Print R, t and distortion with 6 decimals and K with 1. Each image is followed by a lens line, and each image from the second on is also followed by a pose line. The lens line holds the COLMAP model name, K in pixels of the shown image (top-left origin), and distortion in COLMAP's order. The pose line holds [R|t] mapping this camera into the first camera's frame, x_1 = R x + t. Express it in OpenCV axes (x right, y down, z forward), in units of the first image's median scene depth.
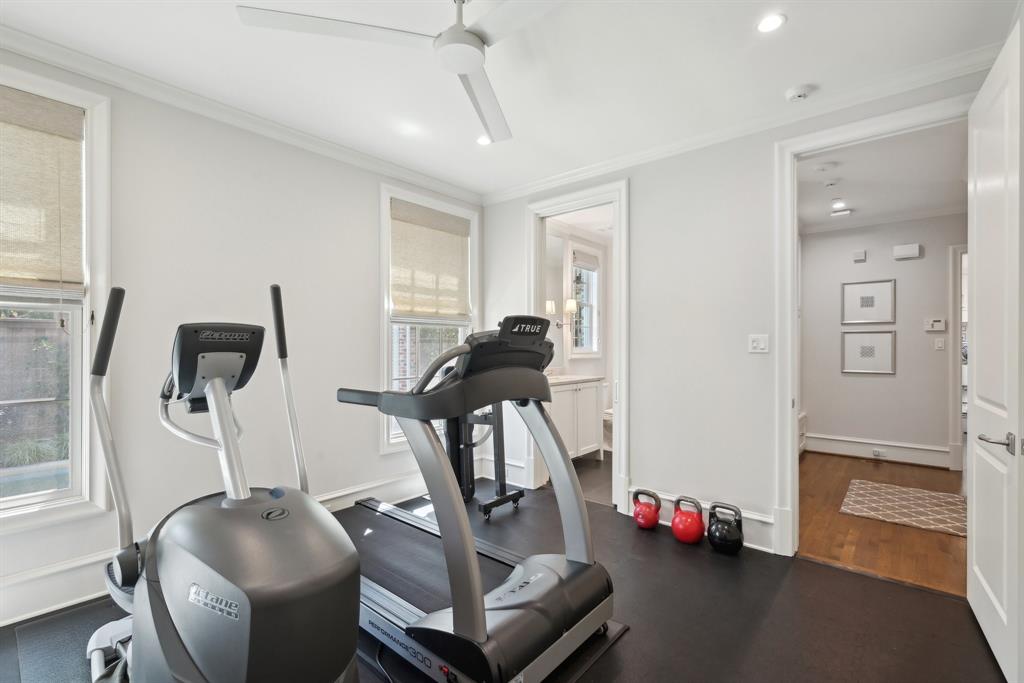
lens RADIAL K [[463.9, 0, 516.1], [0, 463.9, 342.5], [0, 0, 1]] dist [-0.001775, 0.000328]
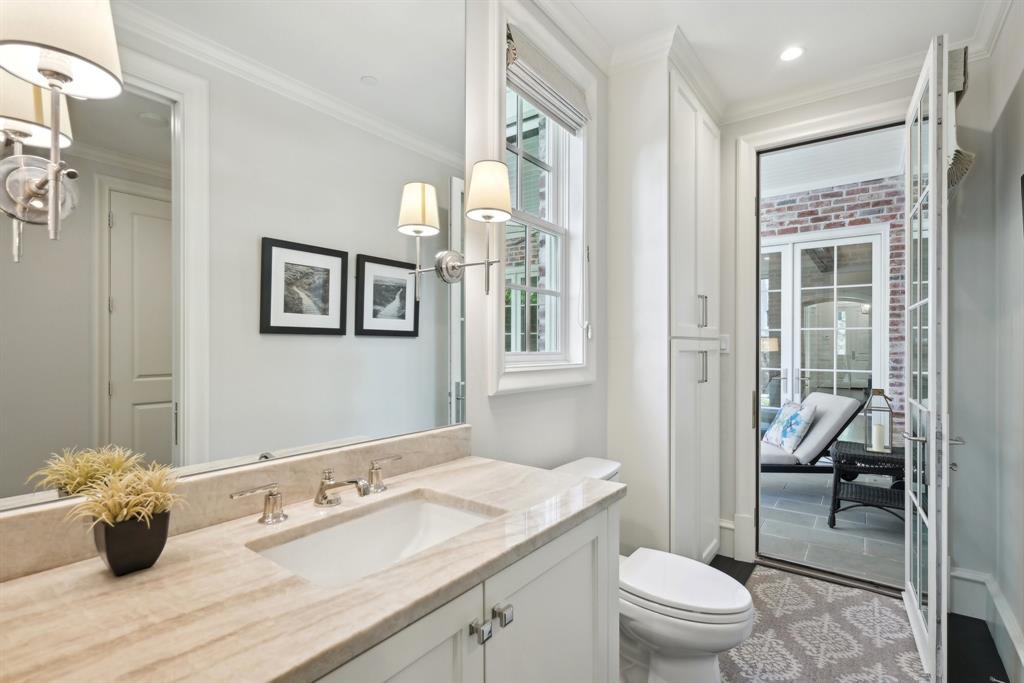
lens RADIAL K [[479.6, 0, 512.0], [0, 479.6, 341.5], [0, 0, 1]] dist [-0.000091, -0.000150]
pose [[0.998648, 0.002665, 0.051909, 0.102981], [-0.002457, 0.999989, -0.004075, 0.004040], [-0.051919, 0.003942, 0.998643, 0.645446]]
